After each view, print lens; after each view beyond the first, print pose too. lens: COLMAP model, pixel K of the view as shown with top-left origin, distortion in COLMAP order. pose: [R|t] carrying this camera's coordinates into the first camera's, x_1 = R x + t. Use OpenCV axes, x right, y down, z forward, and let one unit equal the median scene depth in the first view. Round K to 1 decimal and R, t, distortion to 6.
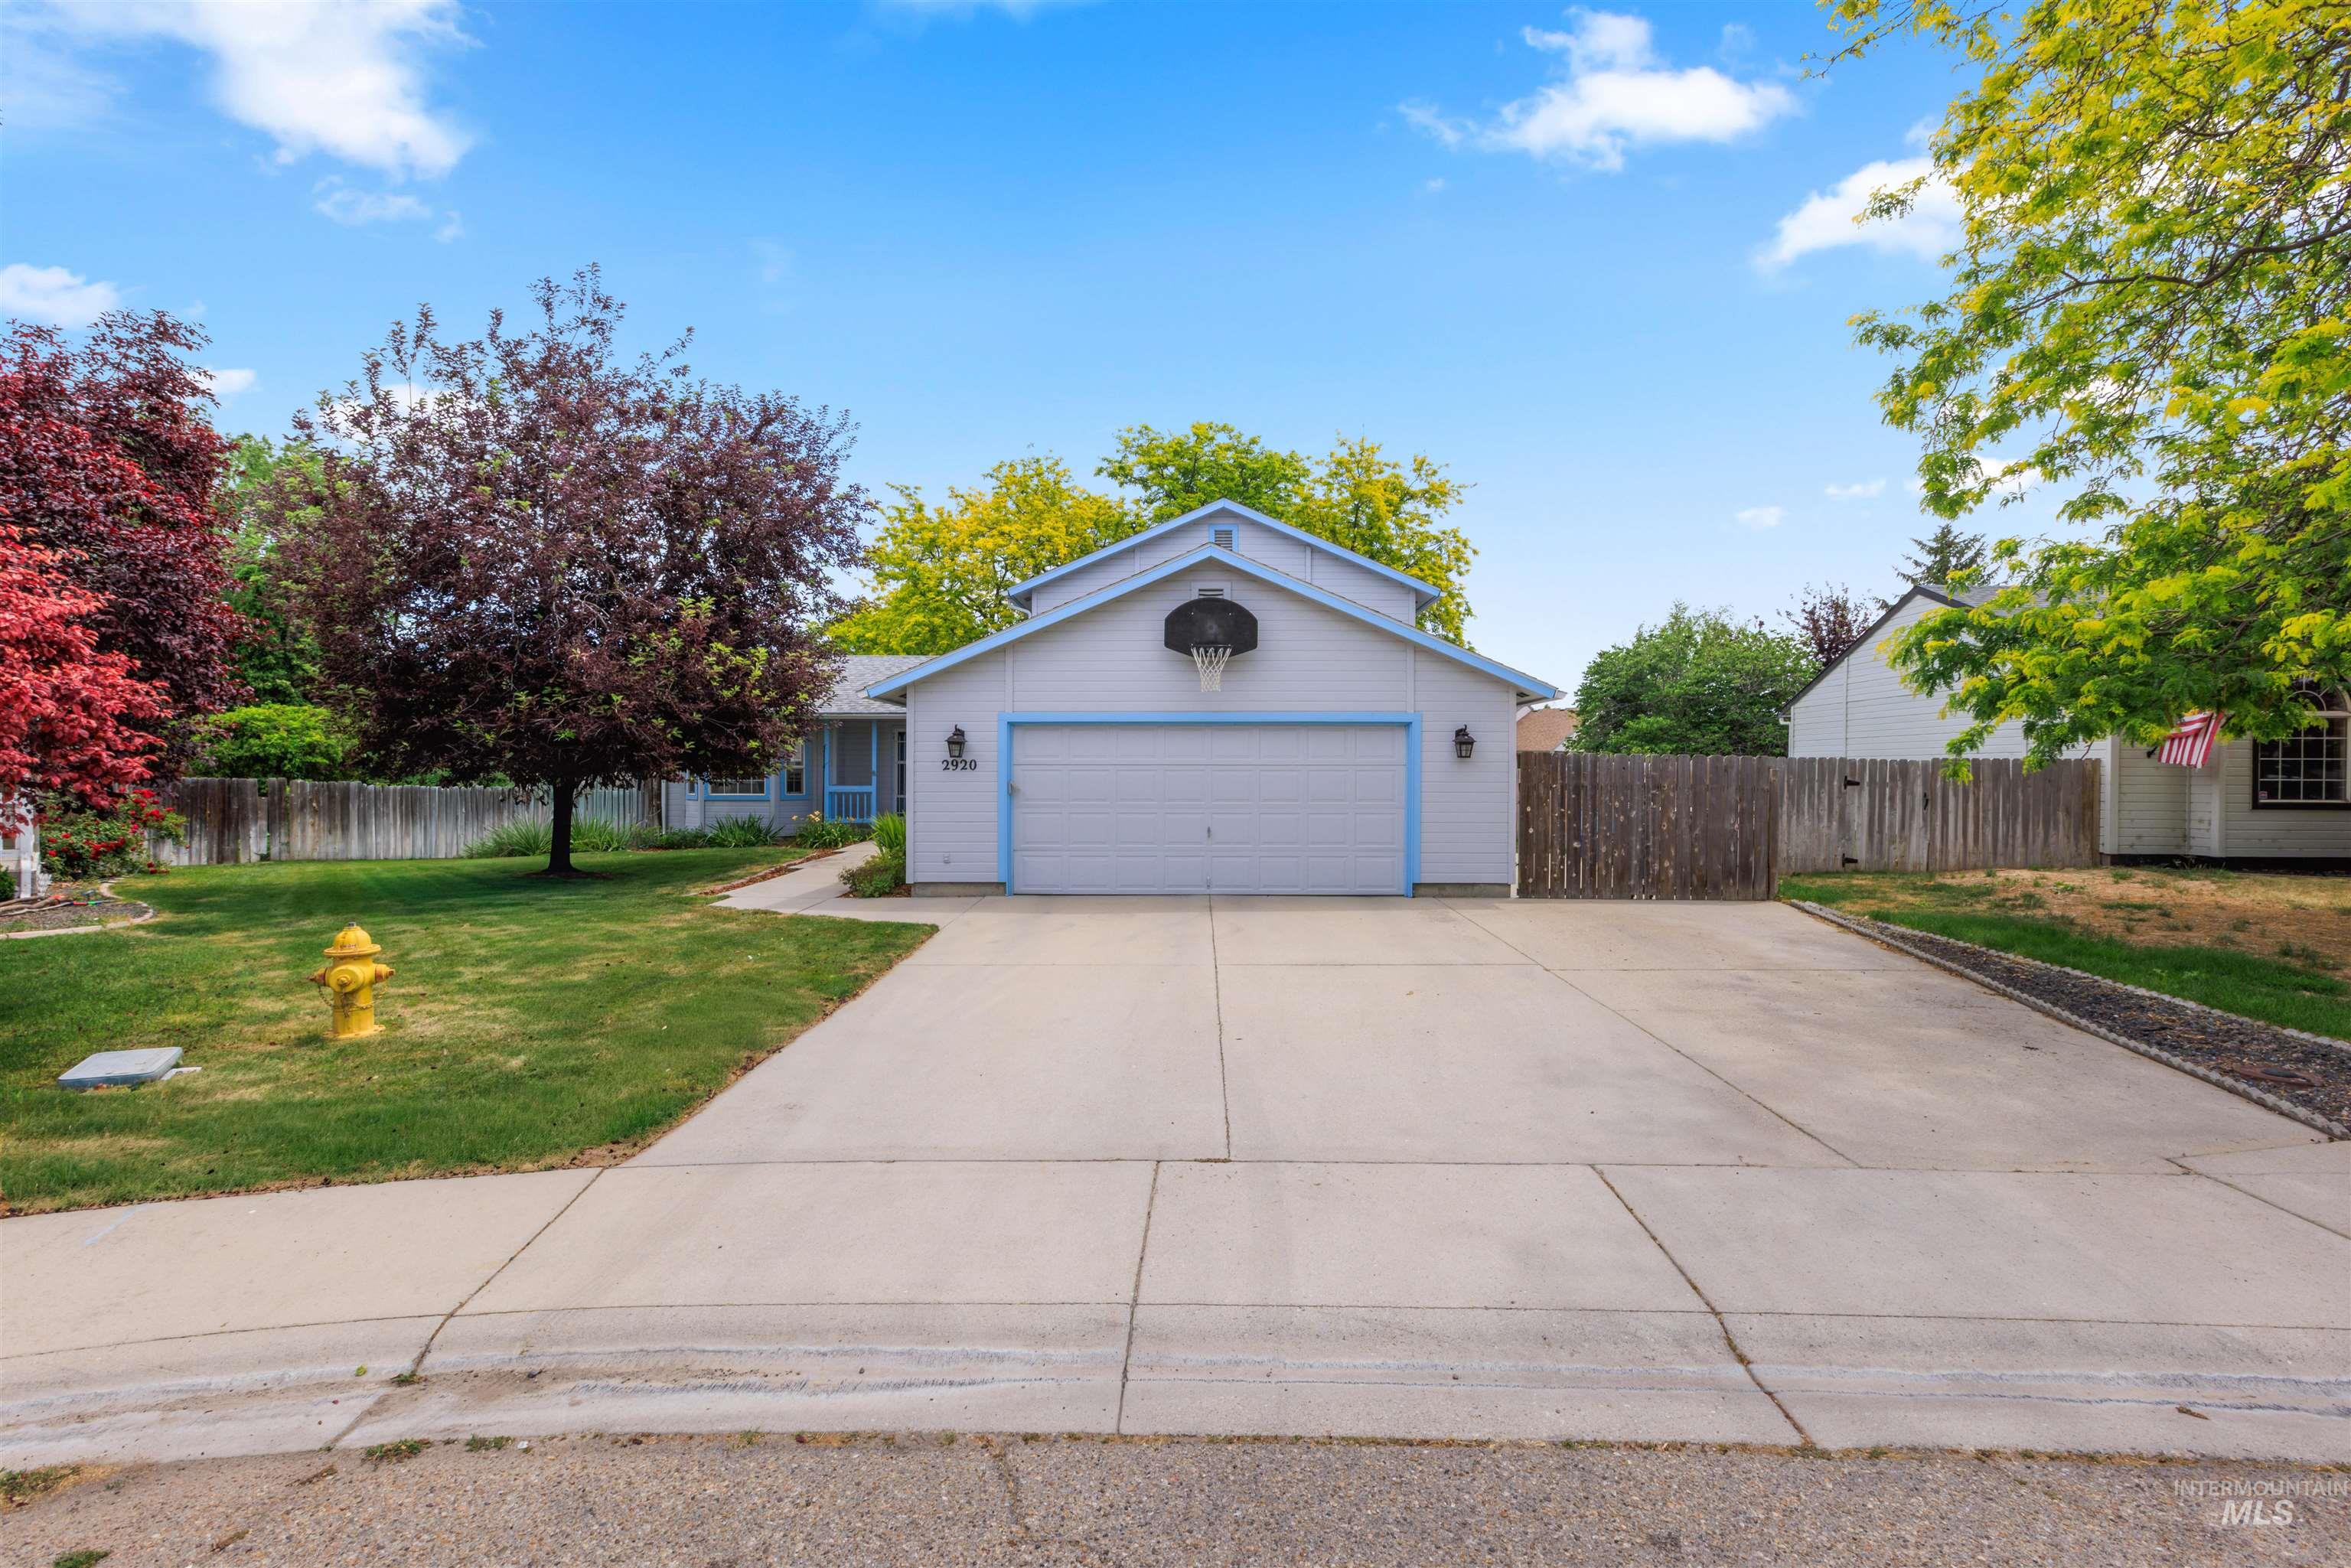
lens RADIAL K [[1098.6, 0, 1175.5], [0, 1098.6, 784.0], [0, 0, 1]] dist [-0.083601, -0.000410]
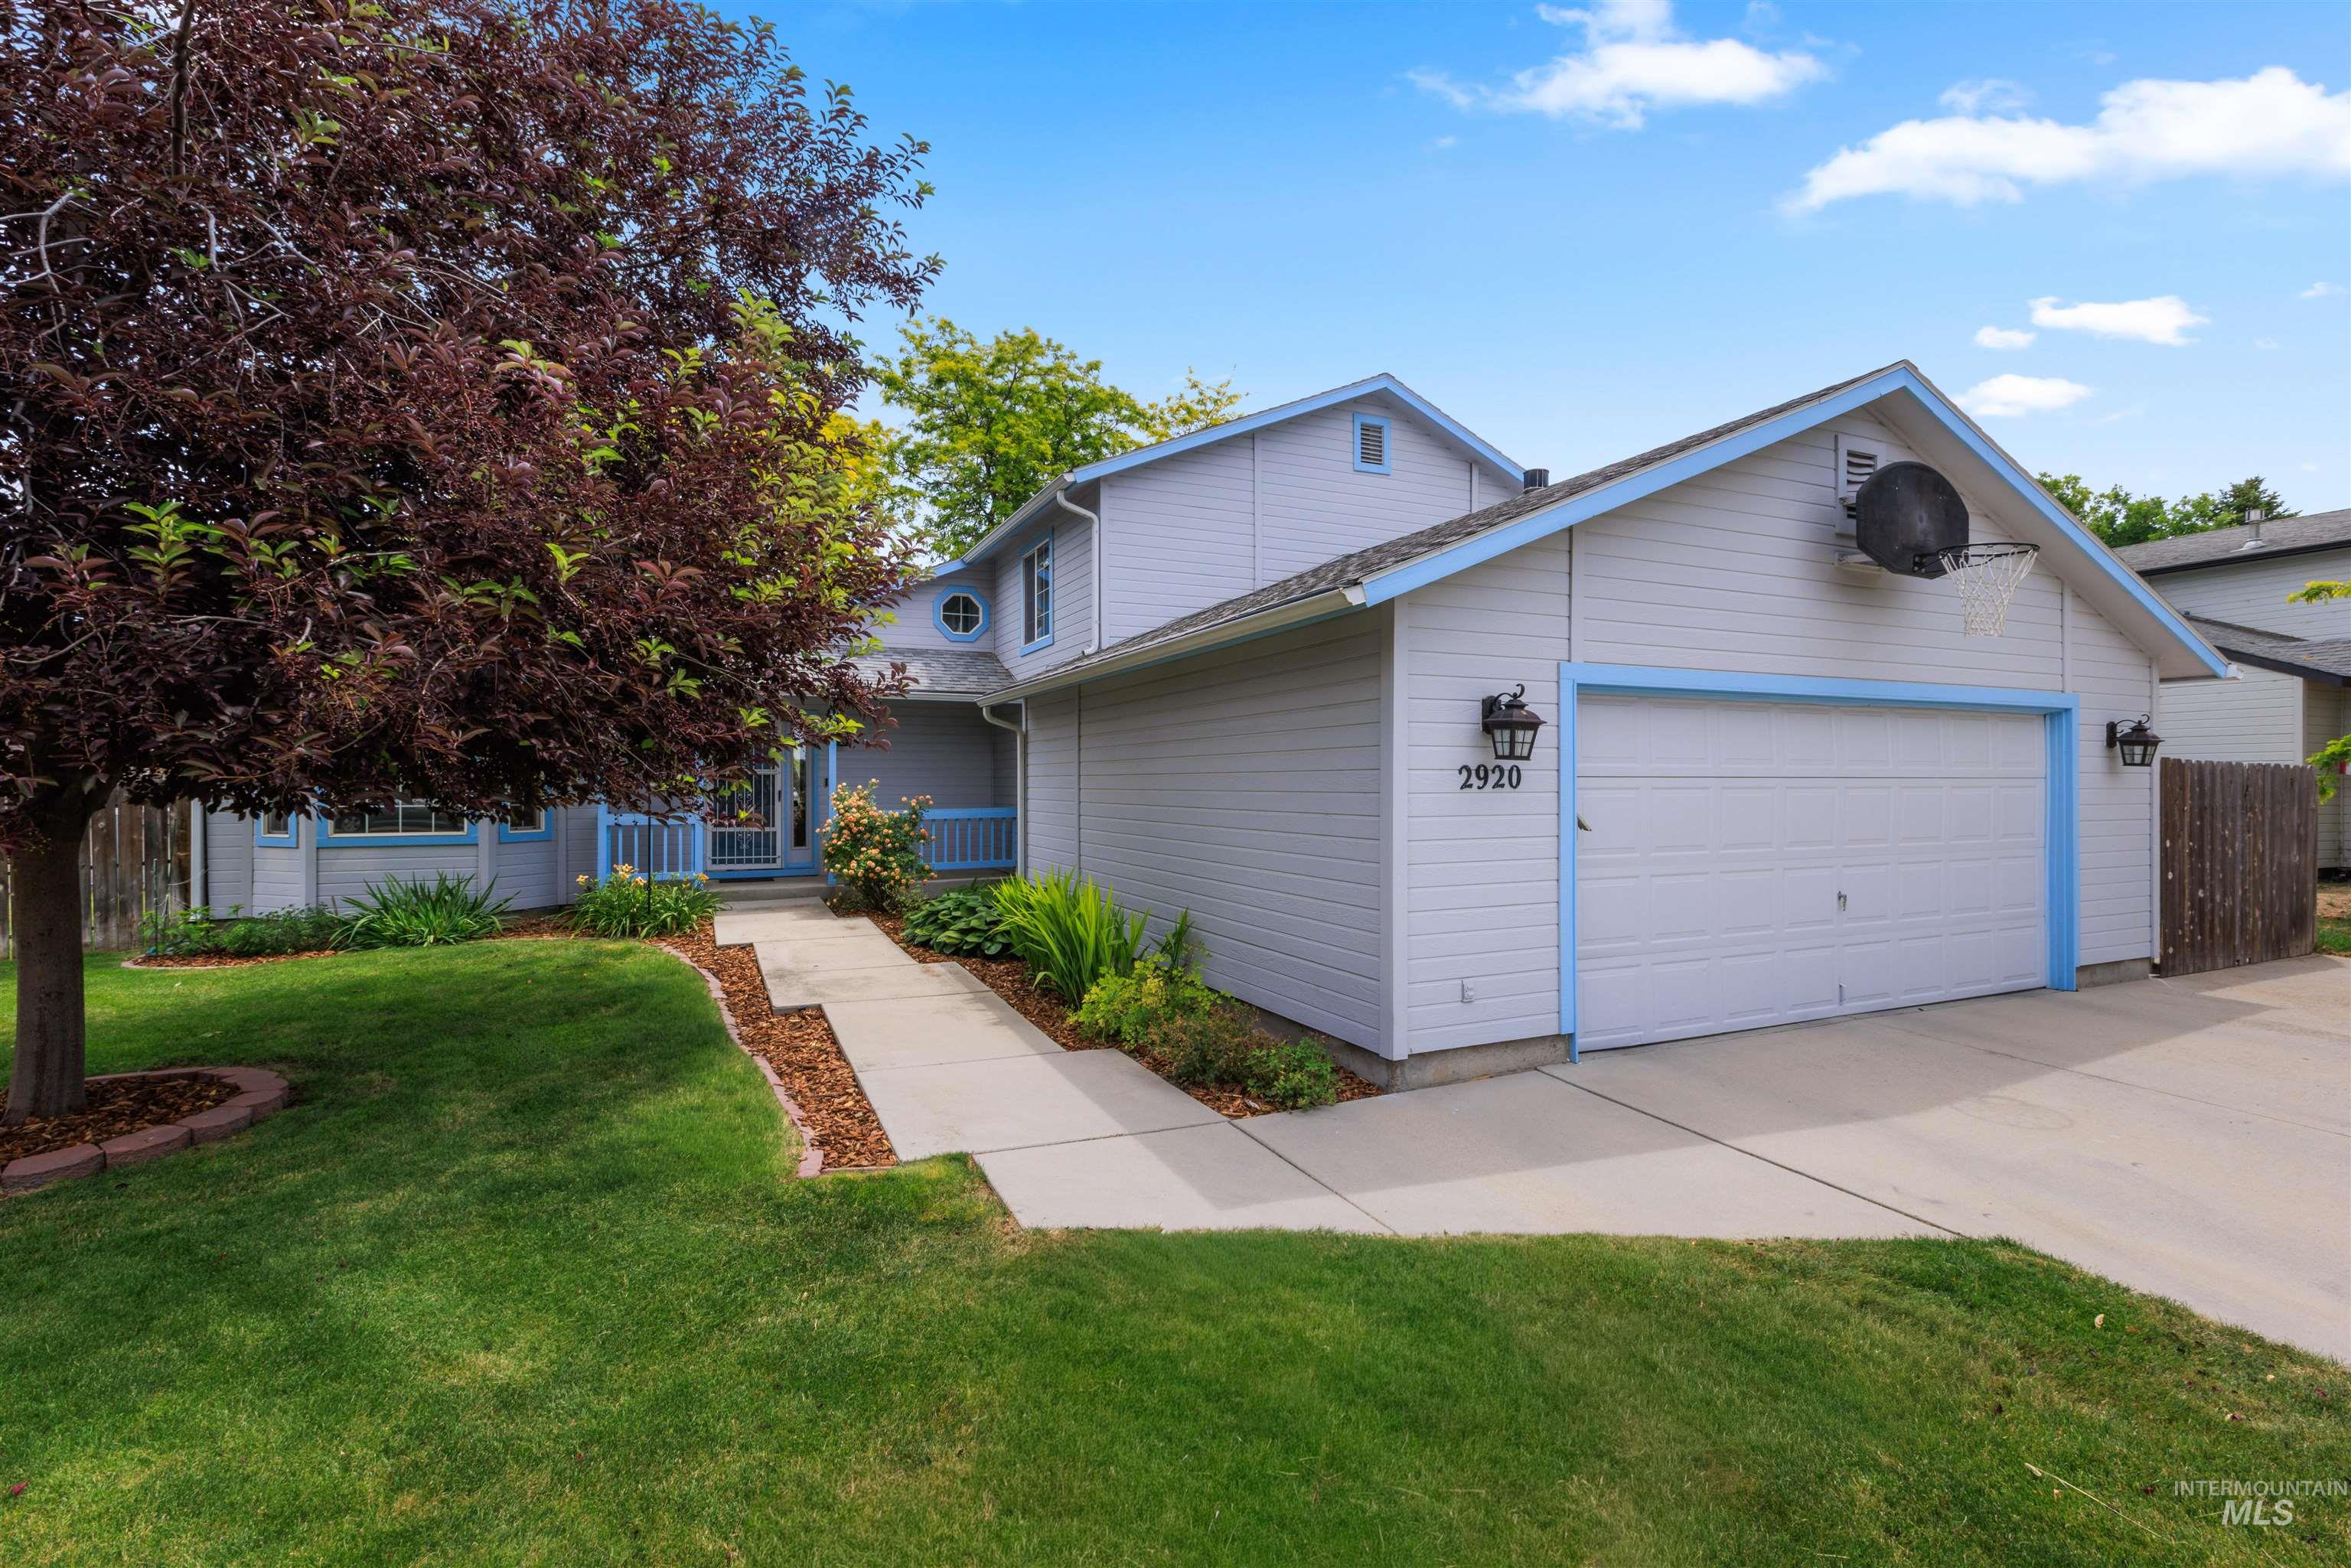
lens RADIAL K [[1045.4, 0, 1170.3], [0, 1045.4, 793.2], [0, 0, 1]] dist [-0.029142, 0.000043]
pose [[0.902132, -0.006589, 0.431410, -0.307908], [0.006630, 0.999977, 0.001408, -0.007776], [-0.431409, 0.001590, 0.902155, 0.444267]]
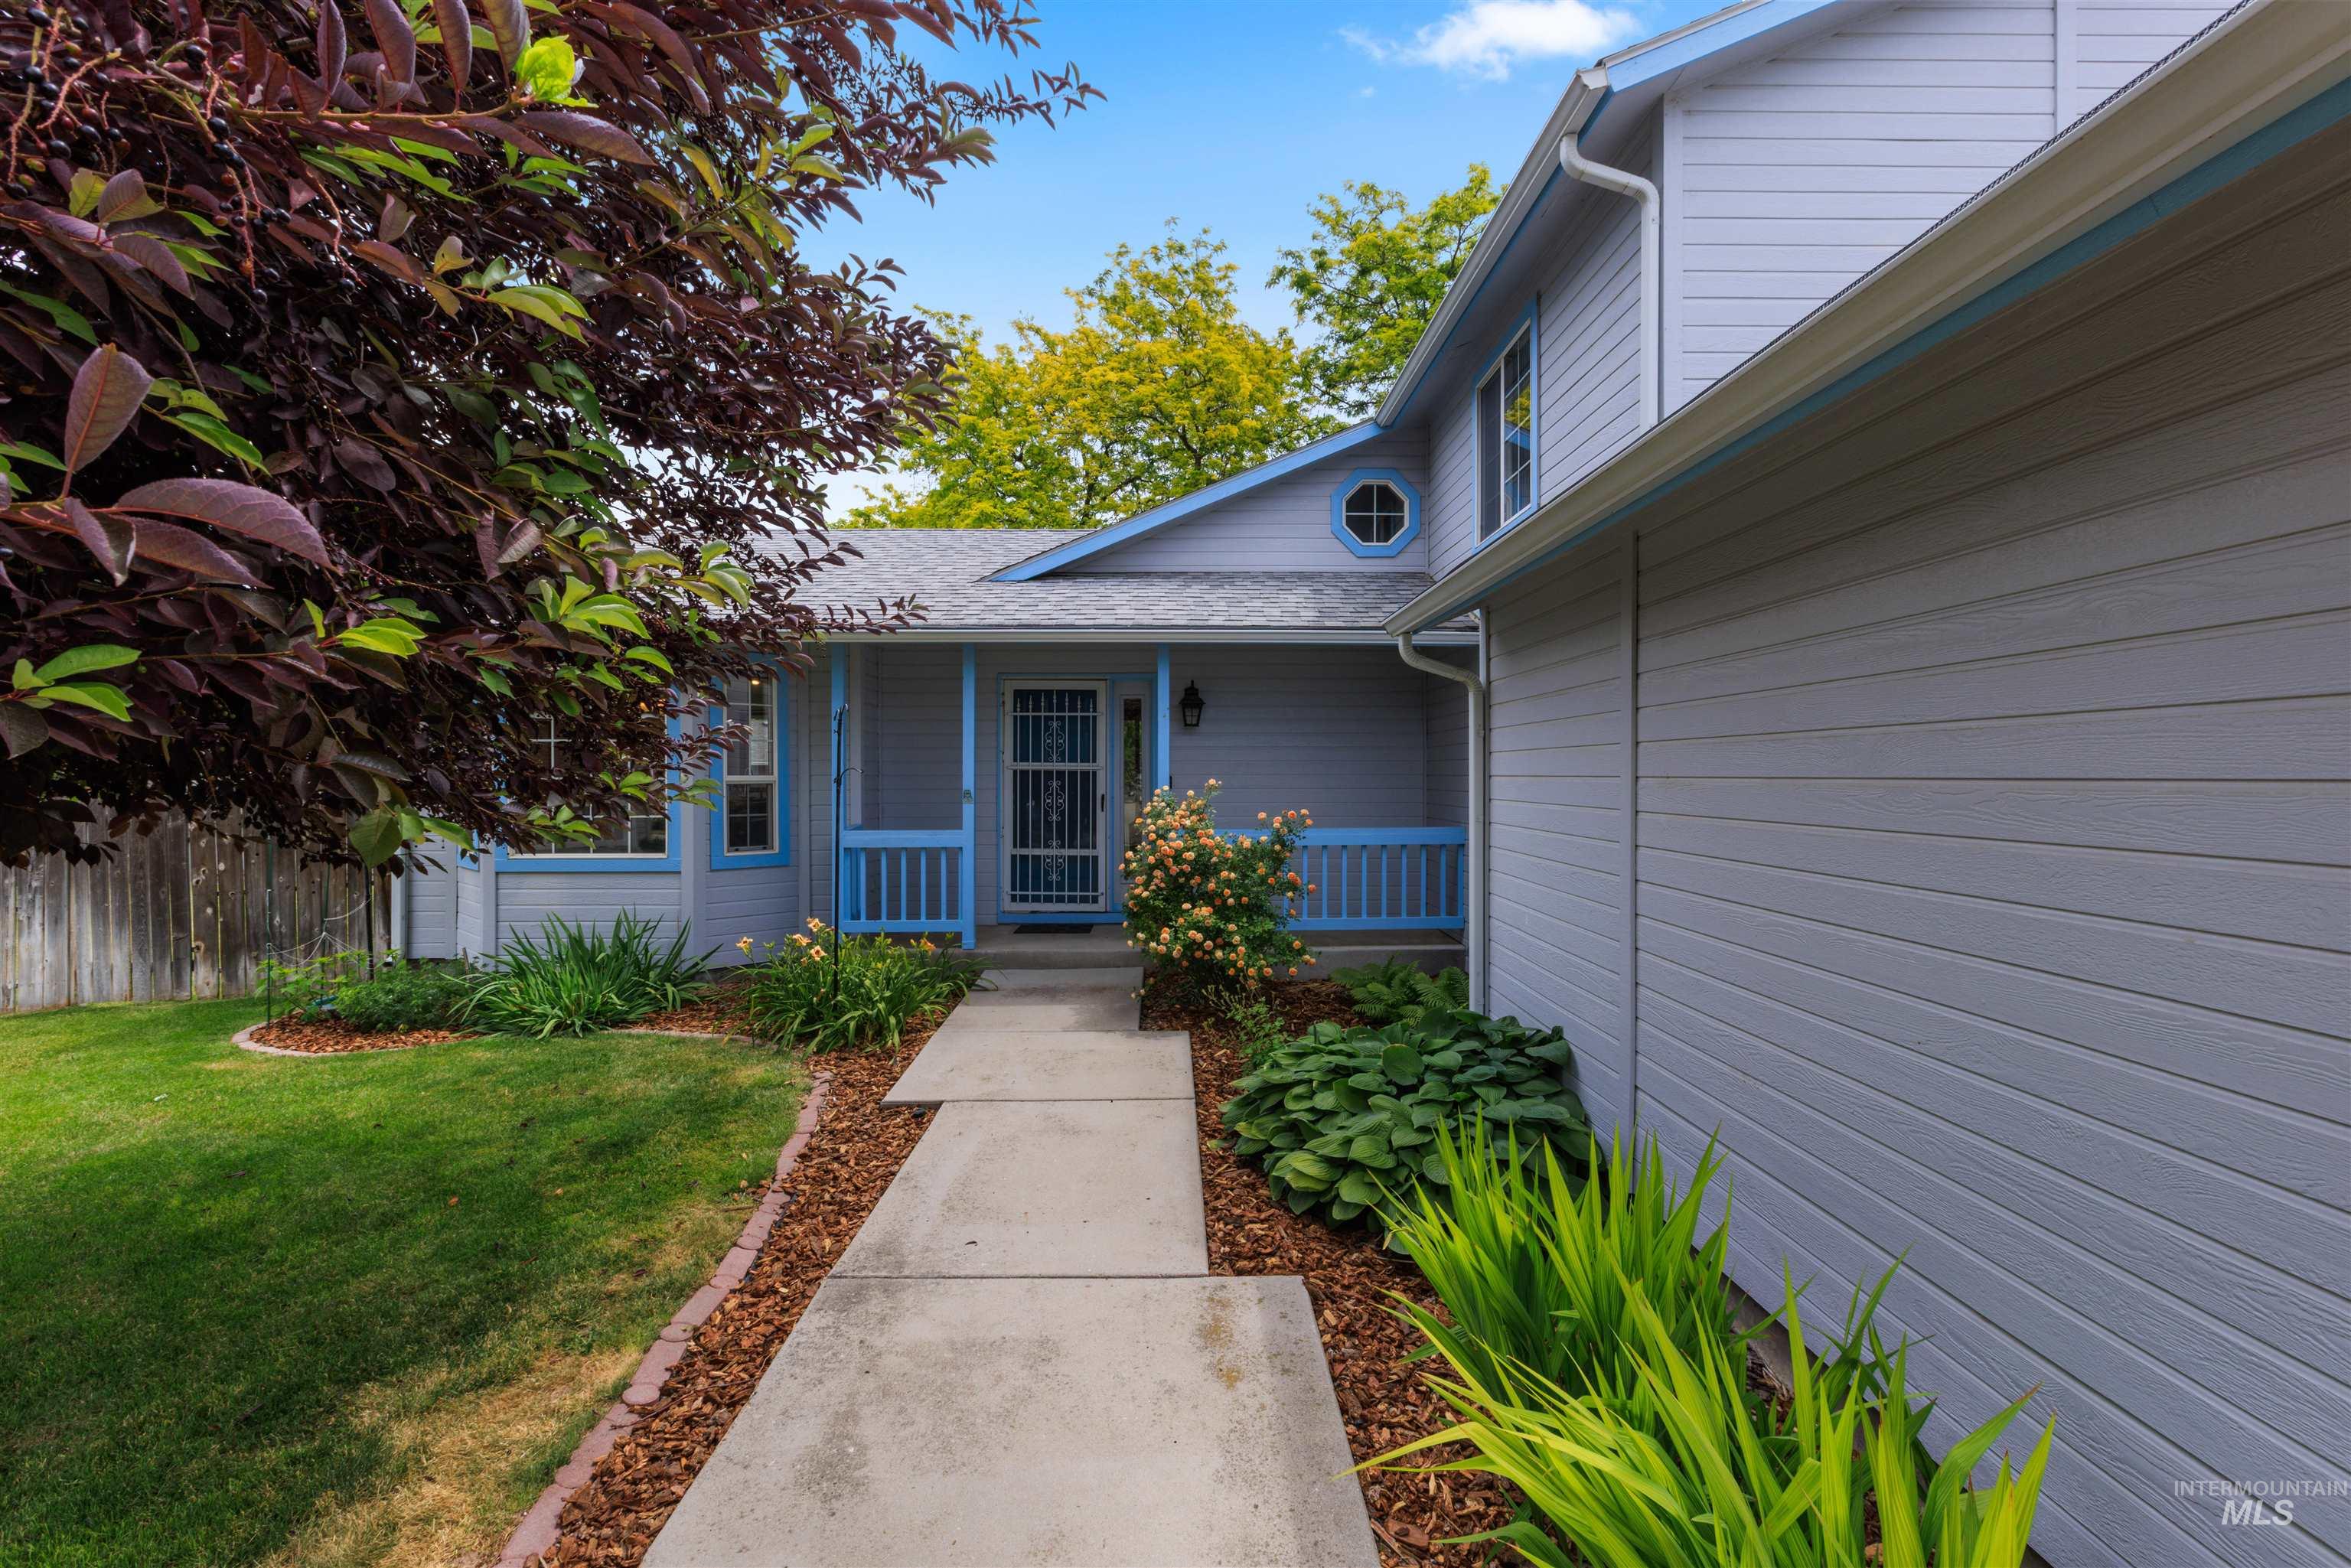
lens RADIAL K [[1045.4, 0, 1170.3], [0, 1045.4, 793.2], [0, 0, 1]] dist [-0.029142, 0.000043]
pose [[0.999629, -0.007789, 0.026090, -0.232652], [0.007589, 0.999941, 0.007777, -0.014028], [-0.026149, -0.007576, 0.999629, 0.691611]]
